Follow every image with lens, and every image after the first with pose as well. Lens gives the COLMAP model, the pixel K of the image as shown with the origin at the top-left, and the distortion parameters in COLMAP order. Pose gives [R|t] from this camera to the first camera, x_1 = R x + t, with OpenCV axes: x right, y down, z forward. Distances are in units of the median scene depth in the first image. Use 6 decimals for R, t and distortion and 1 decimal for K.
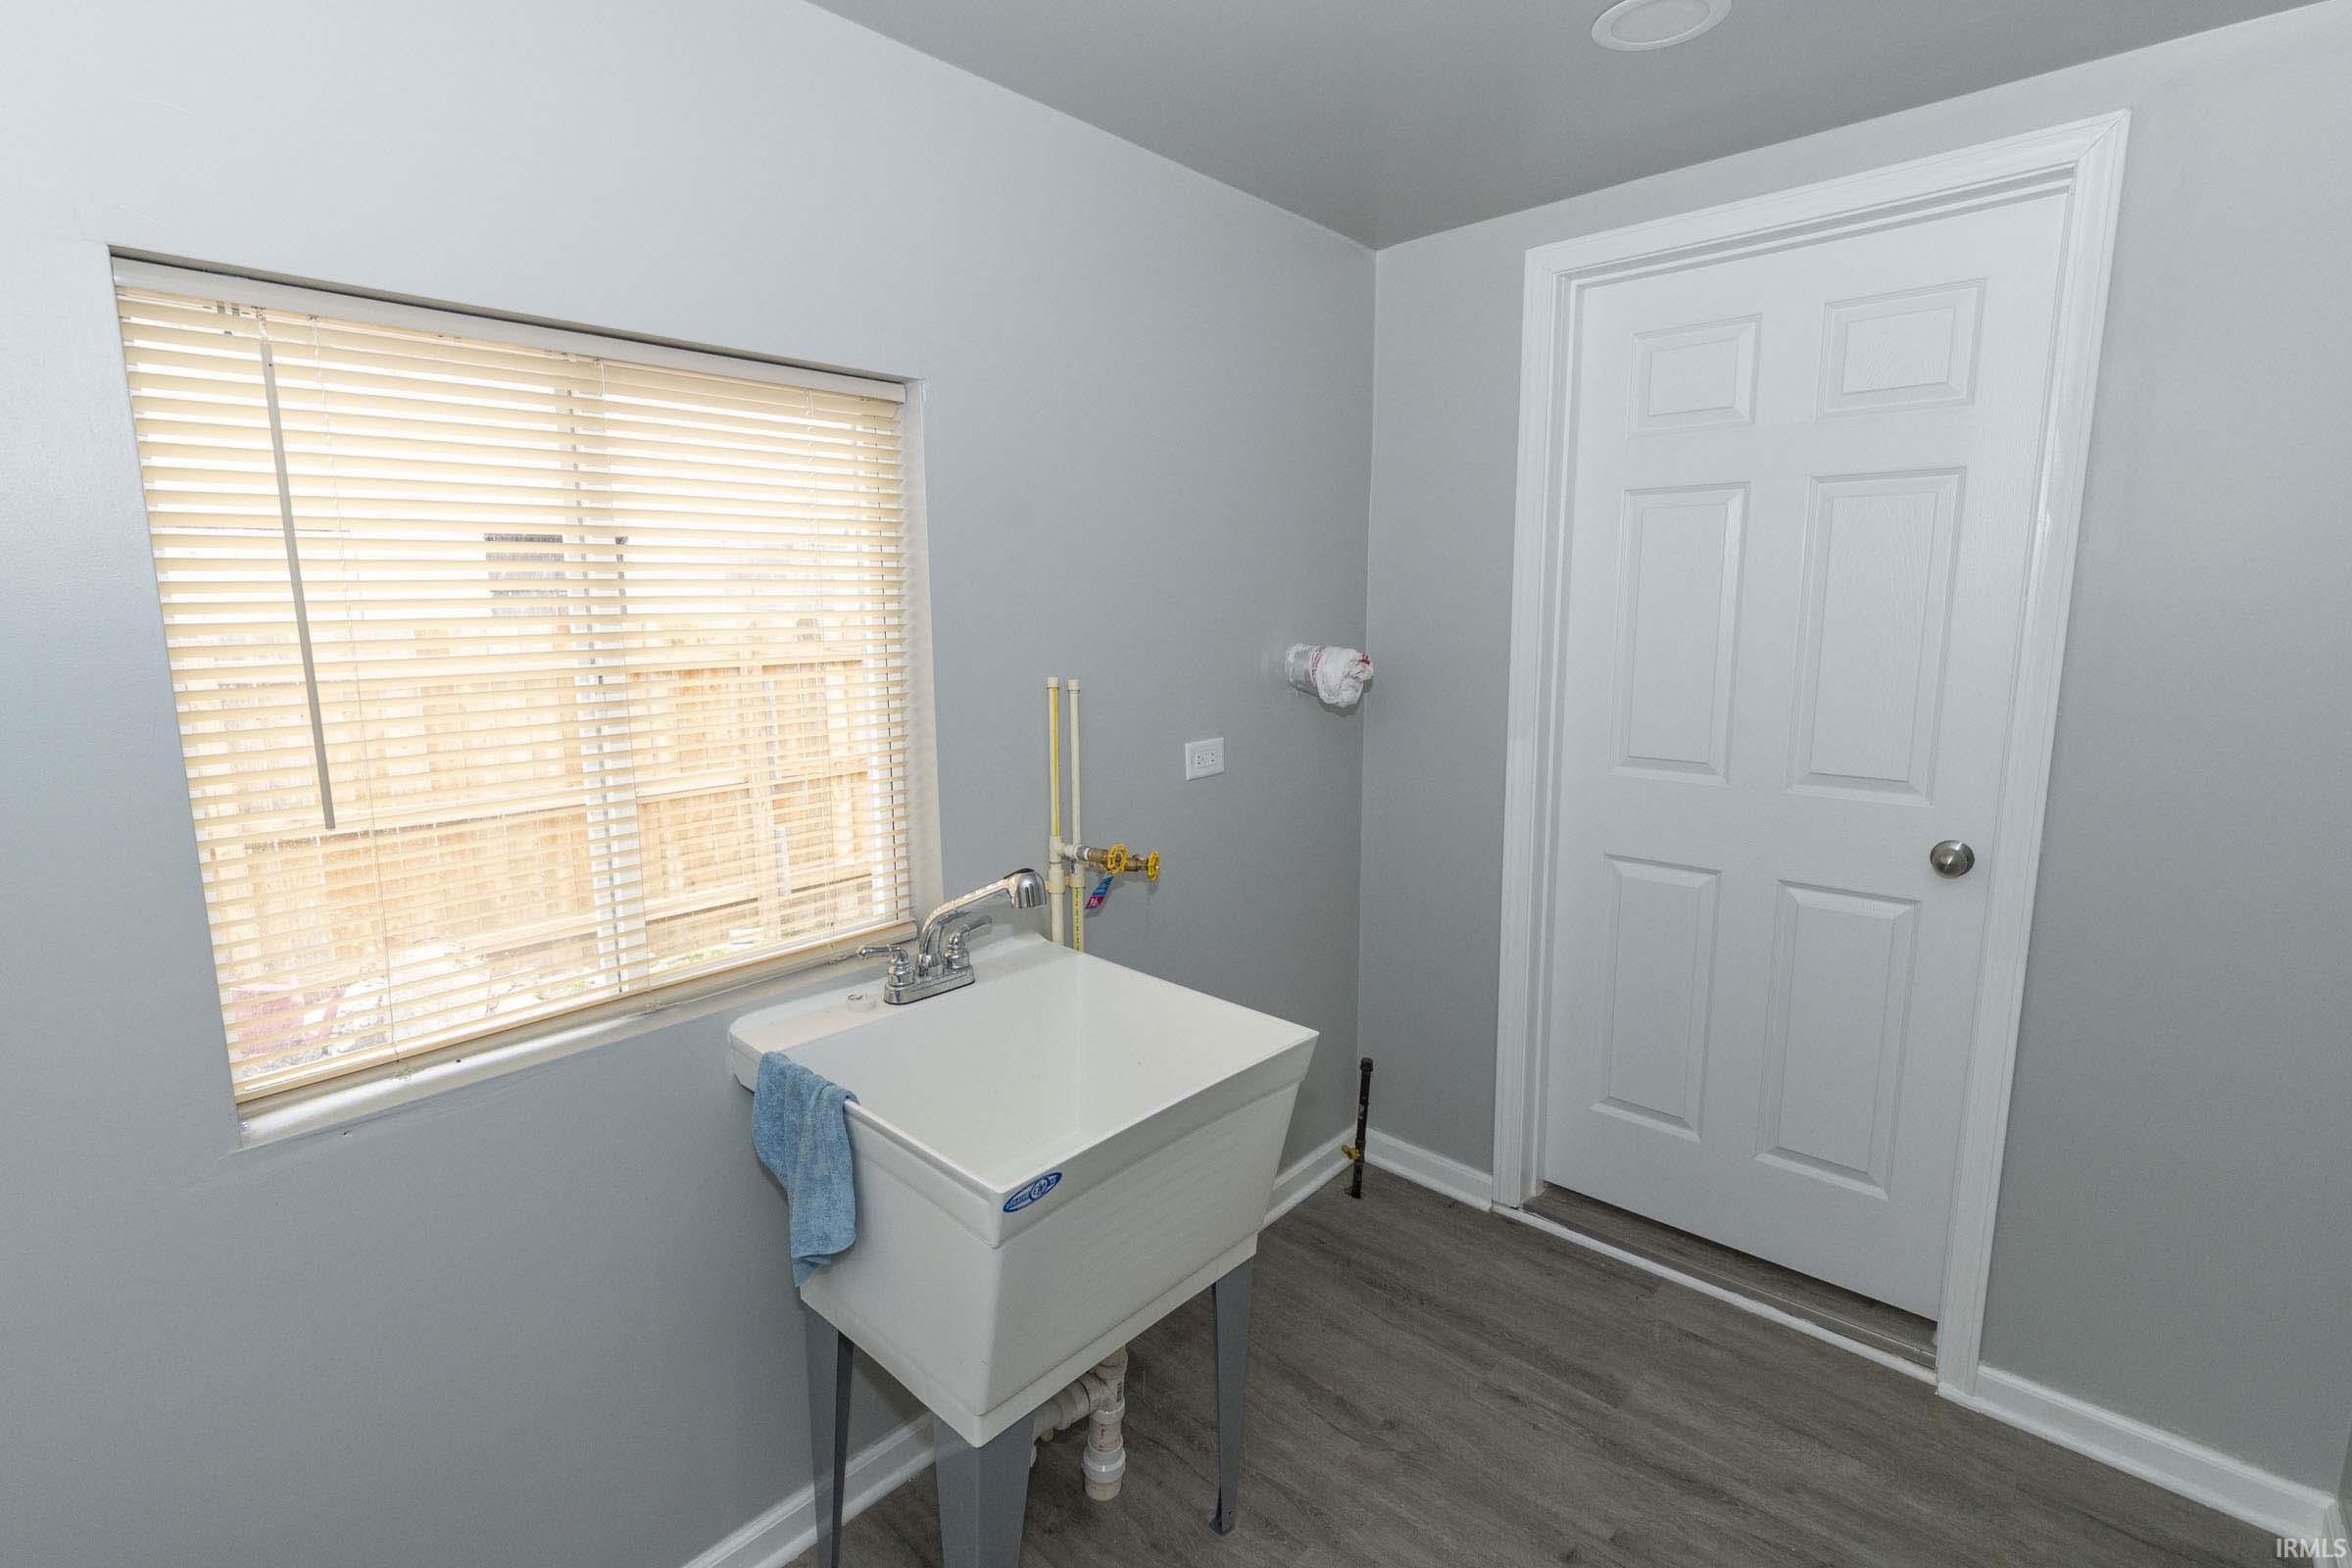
lens RADIAL K [[1086.0, 0, 1176.0], [0, 1086.0, 784.0], [0, 0, 1]] dist [-0.000267, -0.000037]
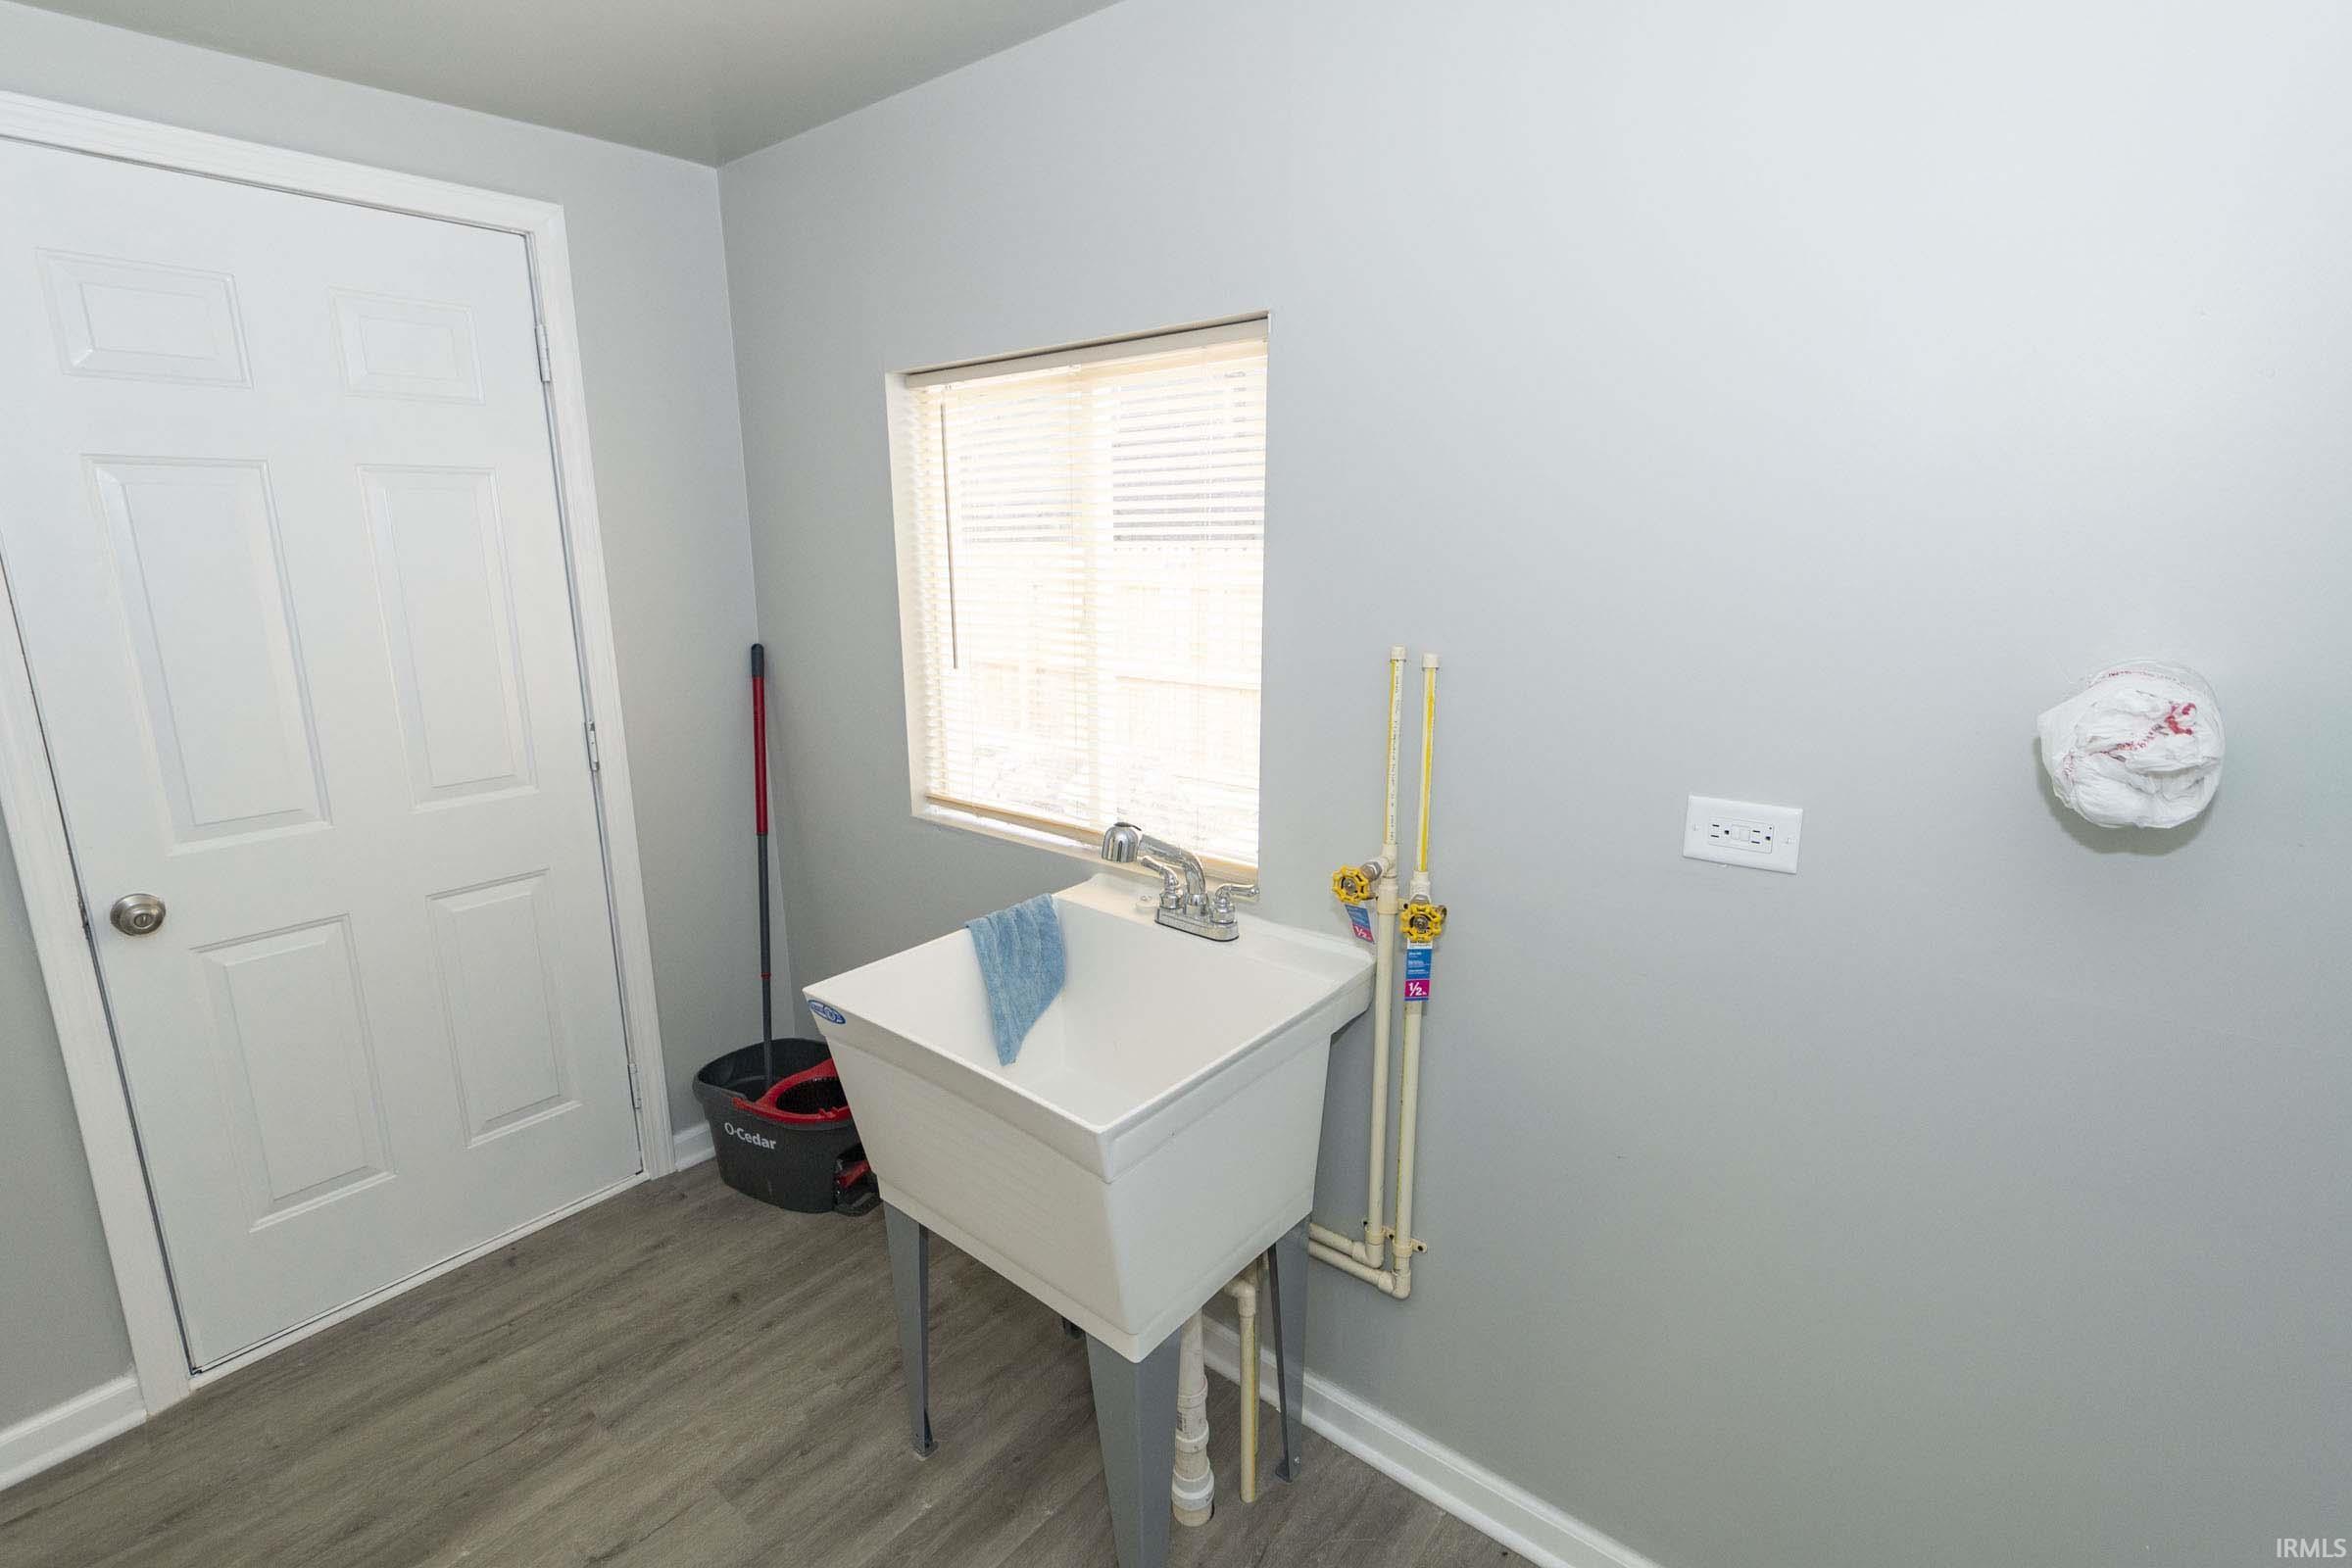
lens RADIAL K [[1086.0, 0, 1176.0], [0, 1086.0, 784.0], [0, 0, 1]] dist [-0.000267, -0.000037]
pose [[0.062614, 0.232971, -0.970466, 0.675574], [-0.168041, 0.960953, 0.219845, -0.149534], [0.983789, 0.149312, 0.099318, 0.774527]]
